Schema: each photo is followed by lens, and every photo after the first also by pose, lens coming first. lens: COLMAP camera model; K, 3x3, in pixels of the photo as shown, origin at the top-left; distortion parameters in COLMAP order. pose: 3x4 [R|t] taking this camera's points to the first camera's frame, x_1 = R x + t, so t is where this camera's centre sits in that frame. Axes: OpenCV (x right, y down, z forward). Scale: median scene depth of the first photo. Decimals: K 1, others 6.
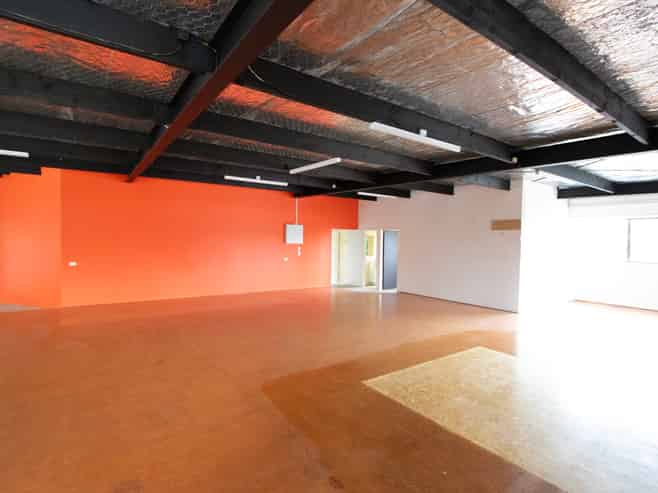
lens RADIAL K [[347.6, 0, 334.4], [0, 347.6, 247.2], [0, 0, 1]] dist [-0.007877, -0.002840]
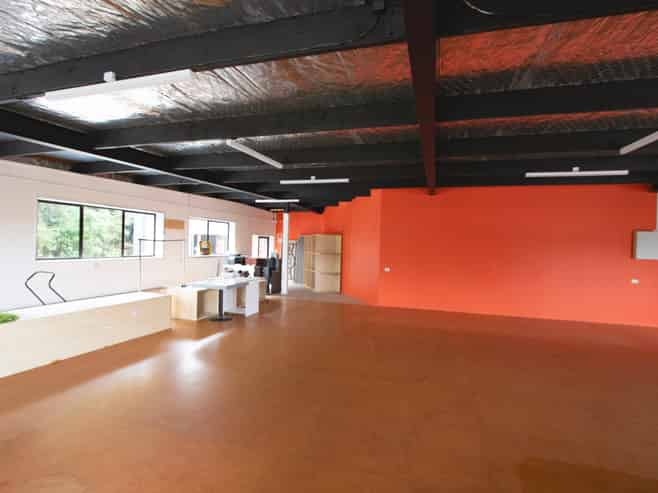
lens RADIAL K [[347.6, 0, 328.0], [0, 347.6, 247.1], [0, 0, 1]] dist [-0.007877, -0.002840]
pose [[0.604902, 0.011456, -0.796218, 0.045925], [-0.035797, 0.999277, -0.012817, -0.004936], [0.795495, 0.036255, 0.604874, 0.125808]]
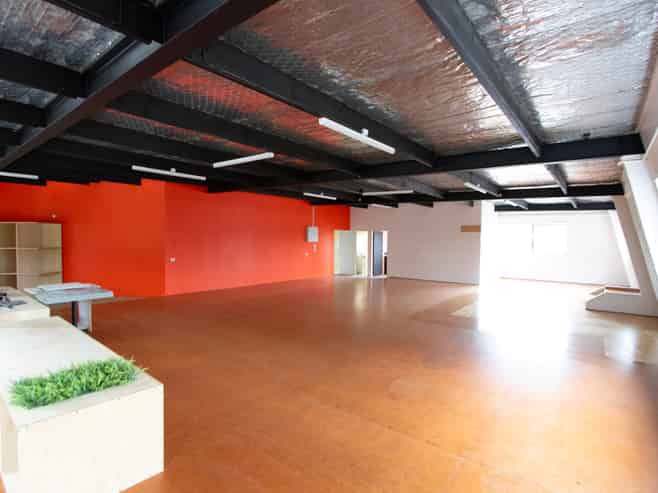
lens RADIAL K [[347.6, 0, 329.4], [0, 347.6, 242.8], [0, 0, 1]] dist [-0.007877, -0.002840]
pose [[0.961504, -0.008890, 0.274646, -0.522260], [0.011070, 0.999918, -0.006387, 0.002615], [-0.274567, 0.009181, 0.961524, -0.308151]]
